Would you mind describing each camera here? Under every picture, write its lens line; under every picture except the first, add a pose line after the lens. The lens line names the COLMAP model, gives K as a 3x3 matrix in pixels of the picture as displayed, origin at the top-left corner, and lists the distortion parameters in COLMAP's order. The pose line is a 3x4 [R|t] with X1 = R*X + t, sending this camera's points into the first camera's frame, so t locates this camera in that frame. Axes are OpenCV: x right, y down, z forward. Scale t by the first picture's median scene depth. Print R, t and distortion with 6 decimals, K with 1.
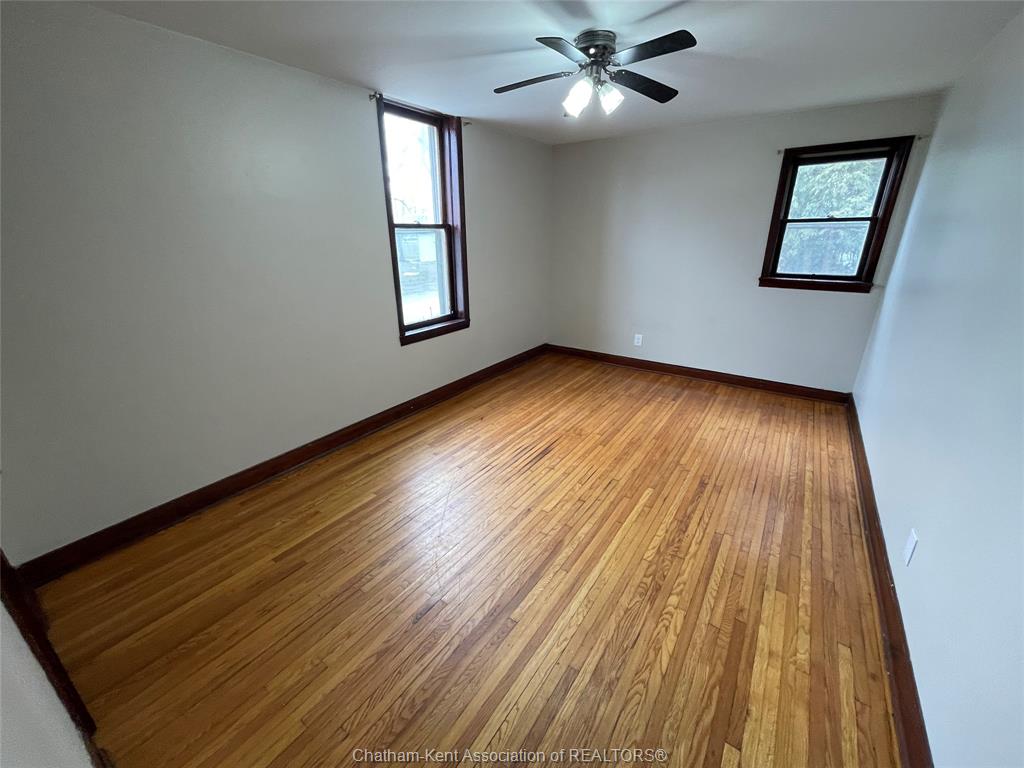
lens RADIAL K [[410.4, 0, 509.1], [0, 410.4, 386.5], [0, 0, 1]] dist [-0.002915, 0.000225]
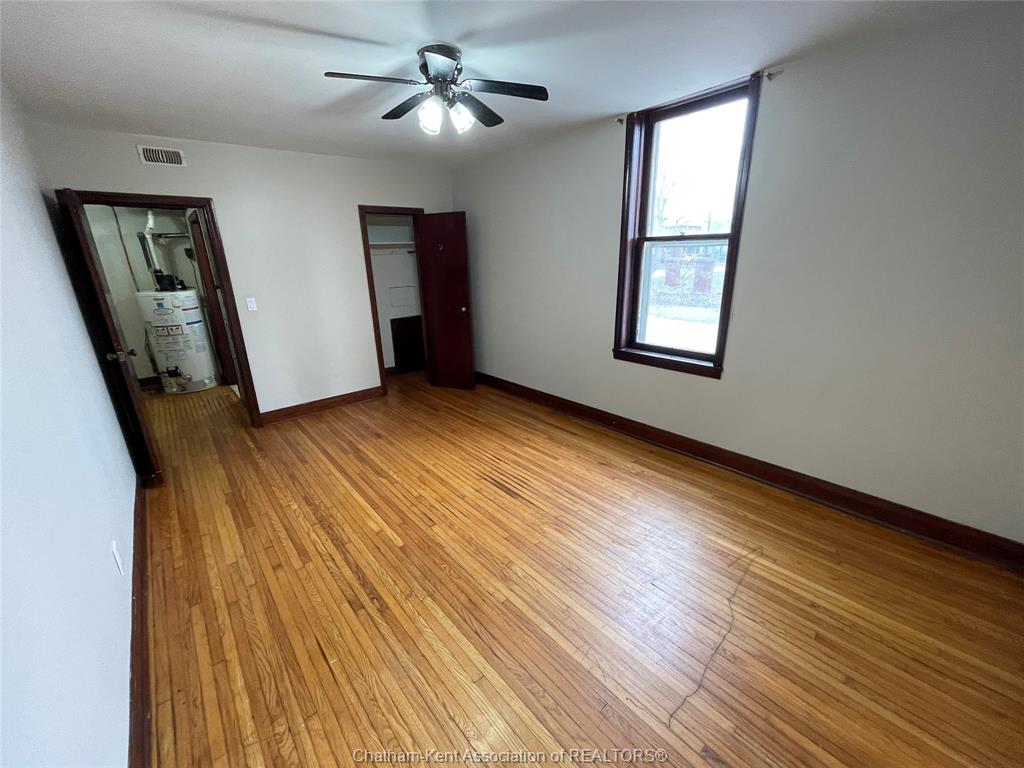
lens RADIAL K [[410.4, 0, 508.4], [0, 410.4, 390.1], [0, 0, 1]] dist [-0.002915, 0.000225]
pose [[-0.250298, 0.318684, -0.914216, 0.859637], [-0.313796, 0.866597, 0.387997, -0.390070], [0.915905, 0.383992, -0.116906, 1.039534]]
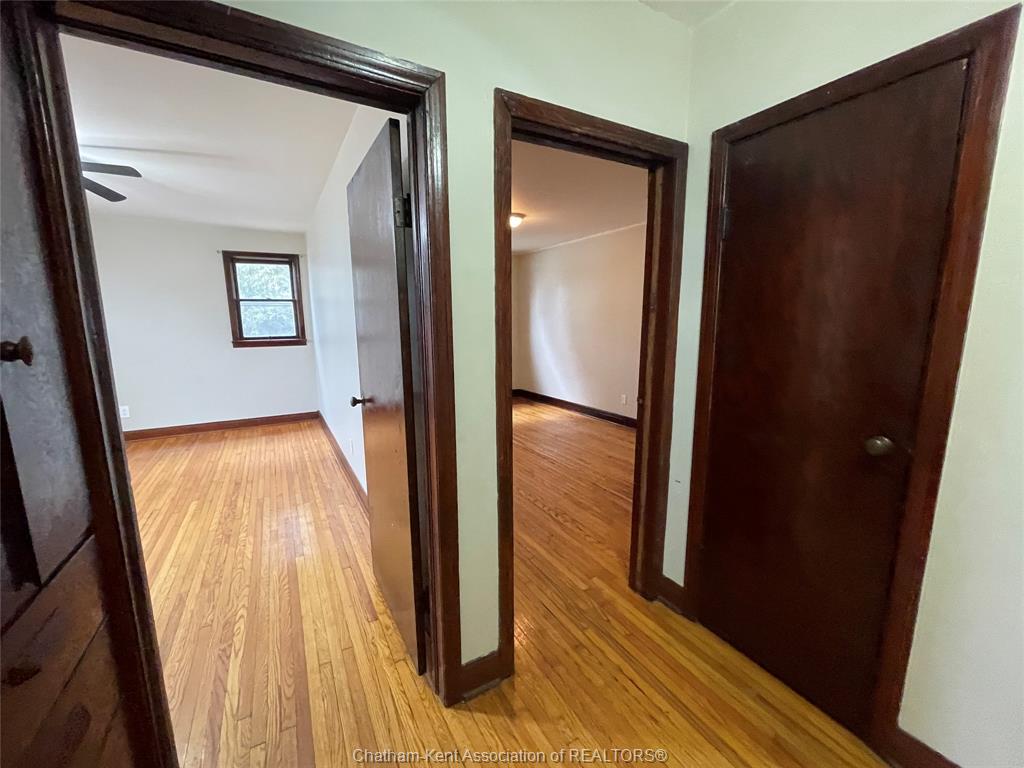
lens RADIAL K [[410.4, 0, 506.3], [0, 410.4, 386.9], [0, 0, 1]] dist [-0.002915, 0.000225]
pose [[0.426801, -0.139778, 0.893478, -0.253992], [0.321486, 0.946899, -0.005433, 0.203749], [-0.845274, 0.289559, 0.449074, -0.353519]]
